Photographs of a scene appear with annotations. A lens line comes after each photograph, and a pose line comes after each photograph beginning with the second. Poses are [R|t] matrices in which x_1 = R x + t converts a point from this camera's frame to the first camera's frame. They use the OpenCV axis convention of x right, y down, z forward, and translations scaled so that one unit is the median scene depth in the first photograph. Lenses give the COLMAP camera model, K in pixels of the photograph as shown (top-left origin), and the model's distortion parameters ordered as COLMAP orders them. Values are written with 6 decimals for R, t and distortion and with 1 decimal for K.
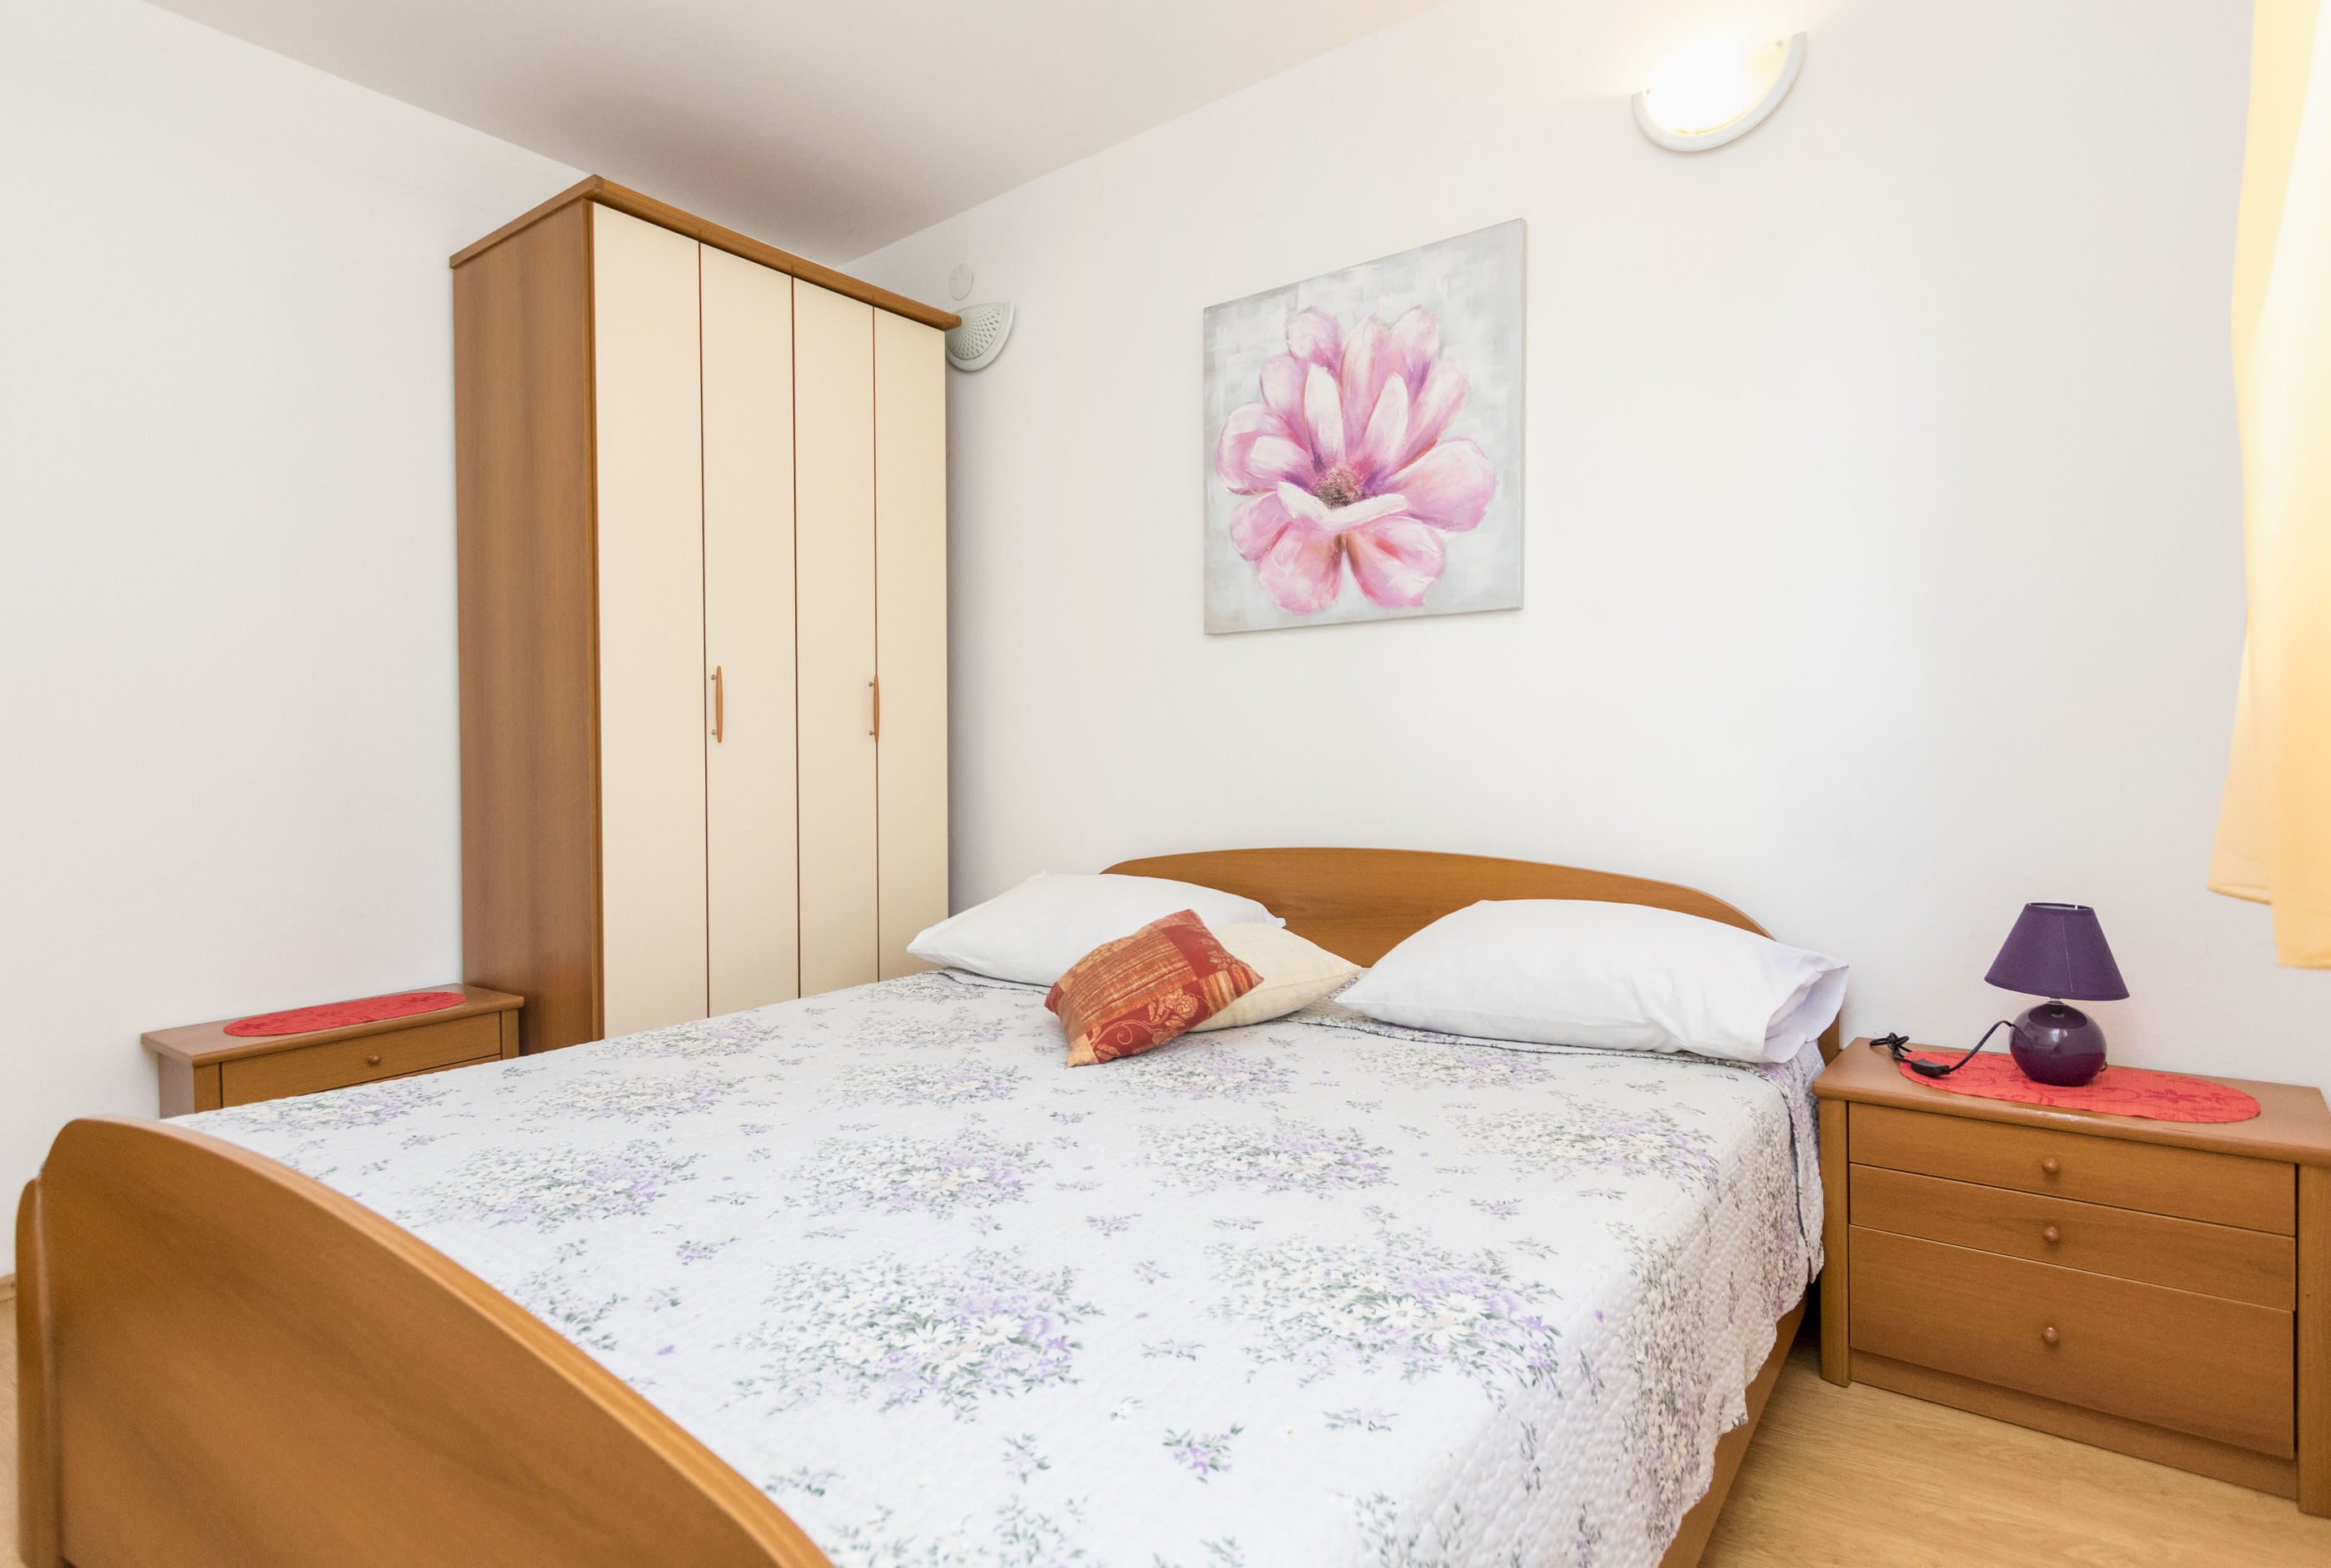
lens RADIAL K [[1183.6, 0, 1168.8], [0, 1183.6, 775.0], [0, 0, 1]] dist [0.043648, 0.000343]
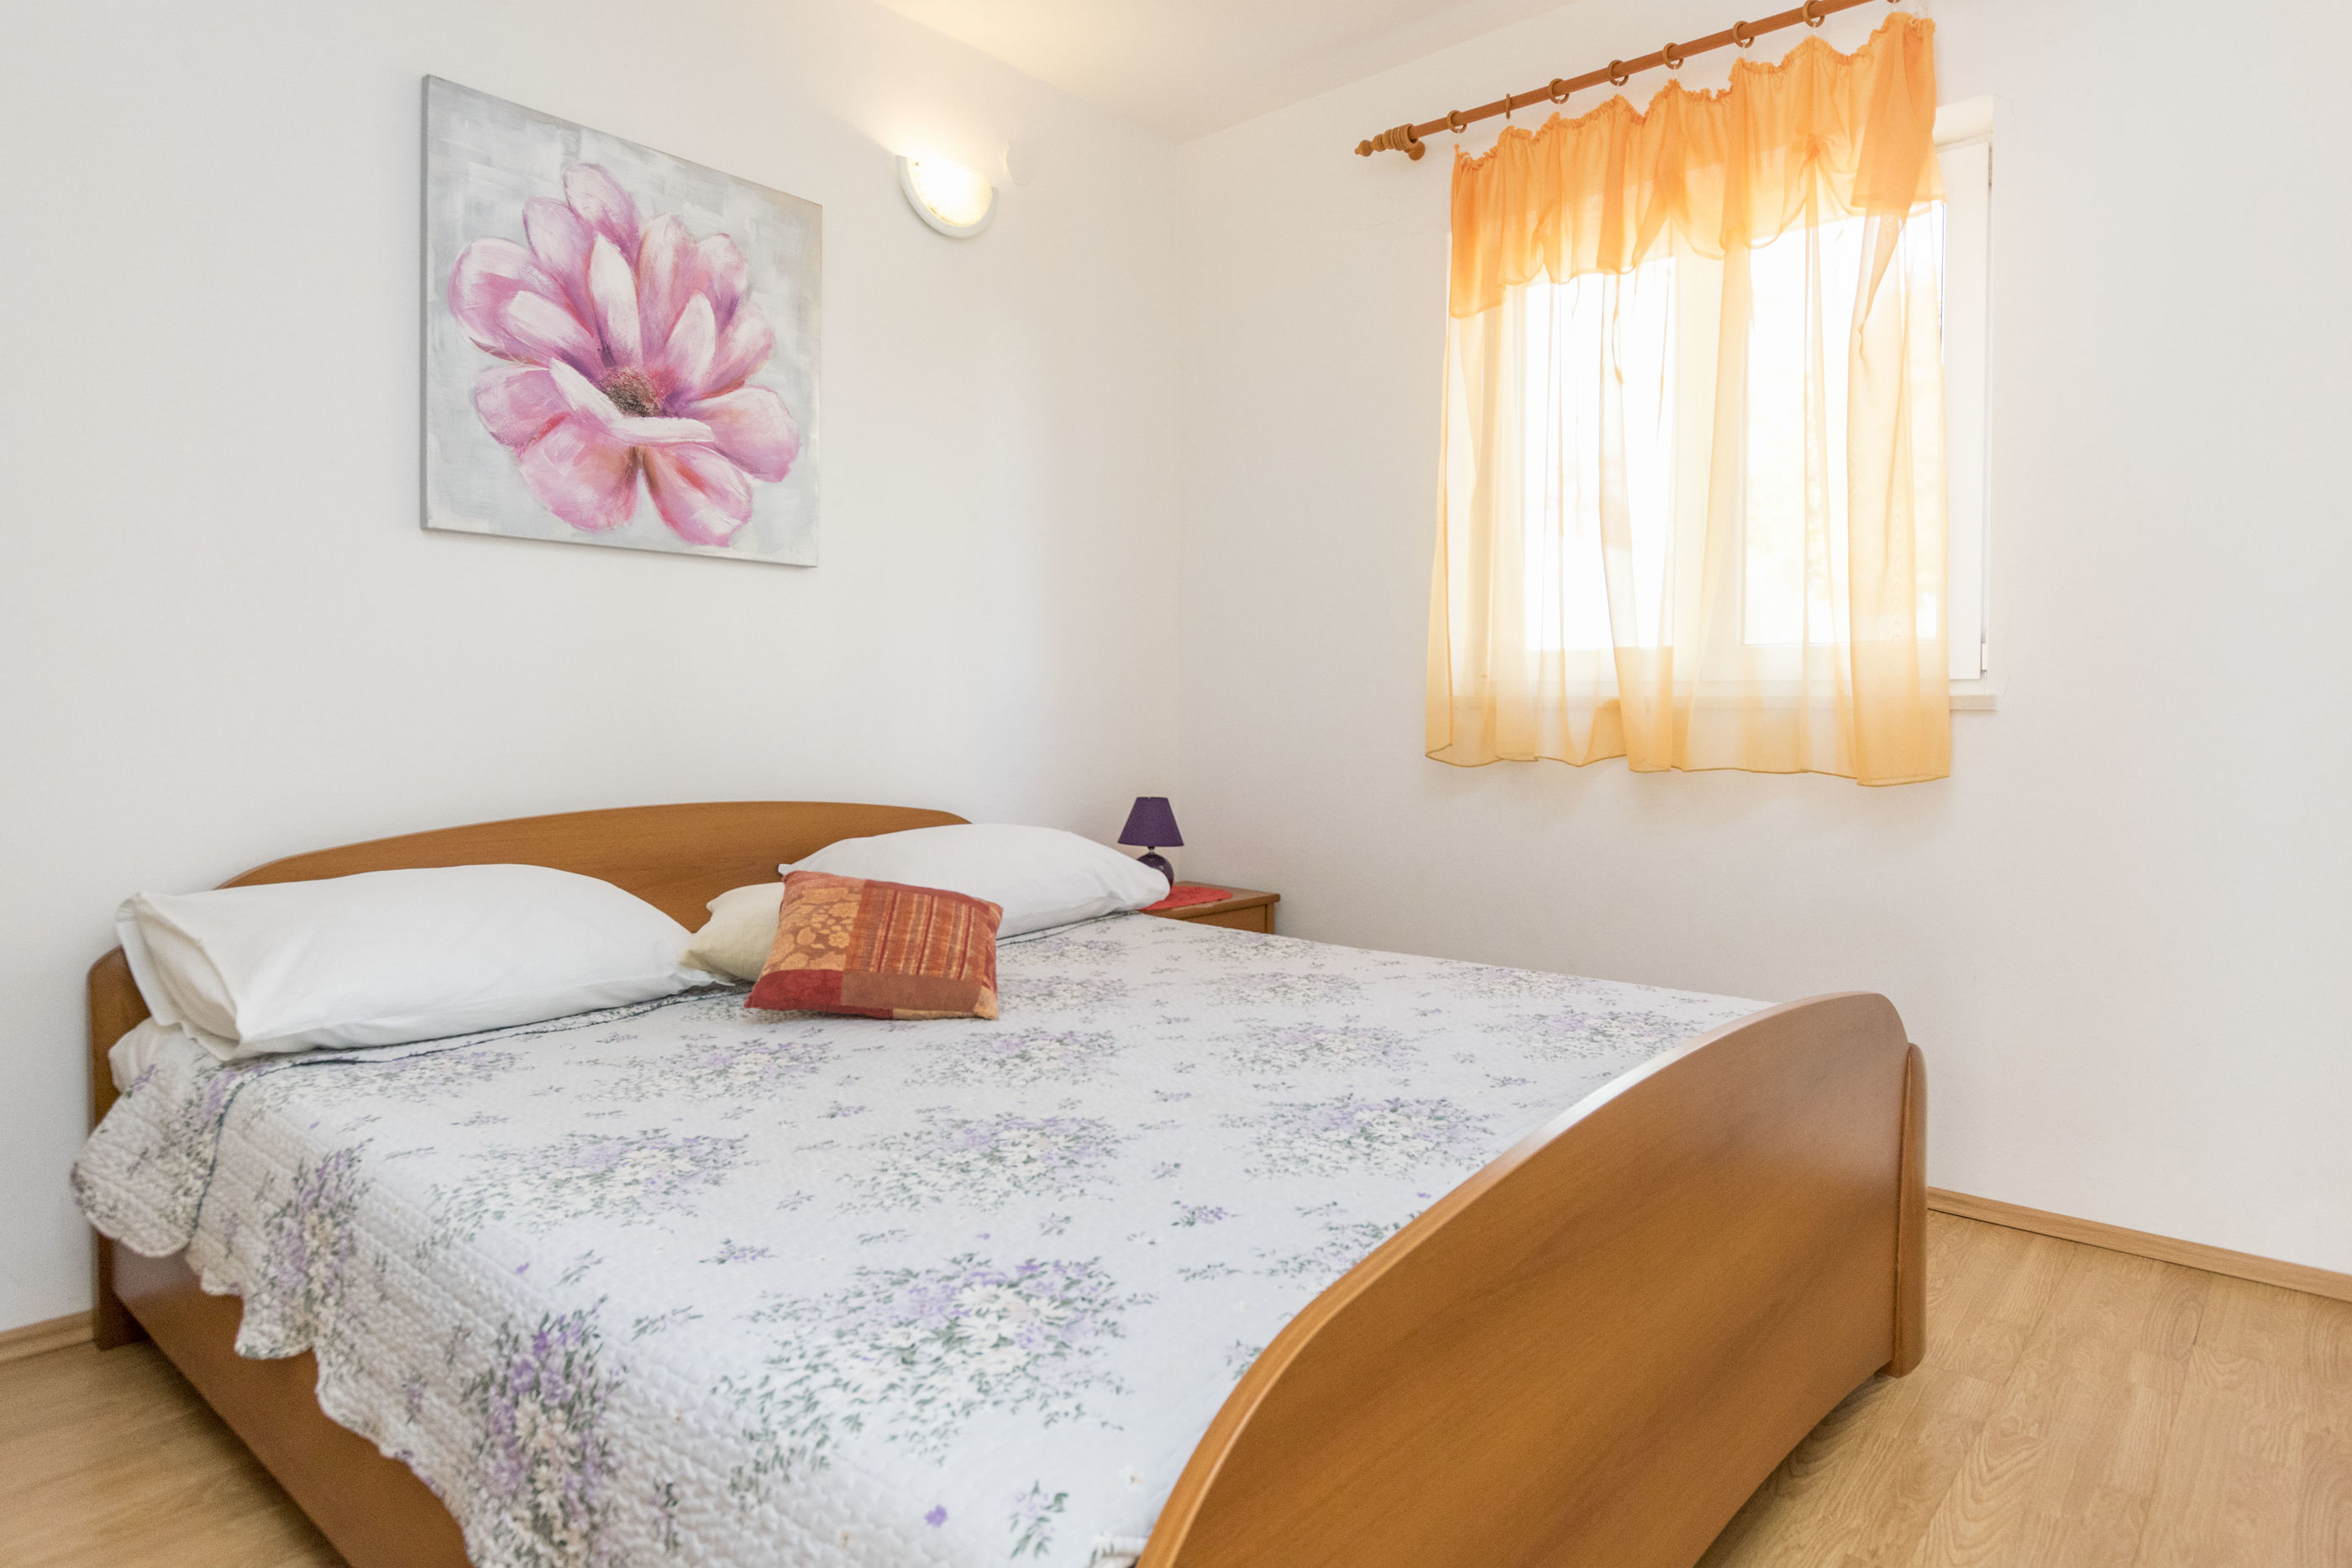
lens RADIAL K [[1379.1, 0, 1177.8], [0, 1379.1, 783.7], [0, 0, 1]] dist [-0.002546, -0.001525]
pose [[0.095486, -0.042596, 0.994519, -0.839290], [-0.000125, 0.999084, 0.042803, 0.001108], [-0.995431, -0.004212, 0.095393, 0.507742]]
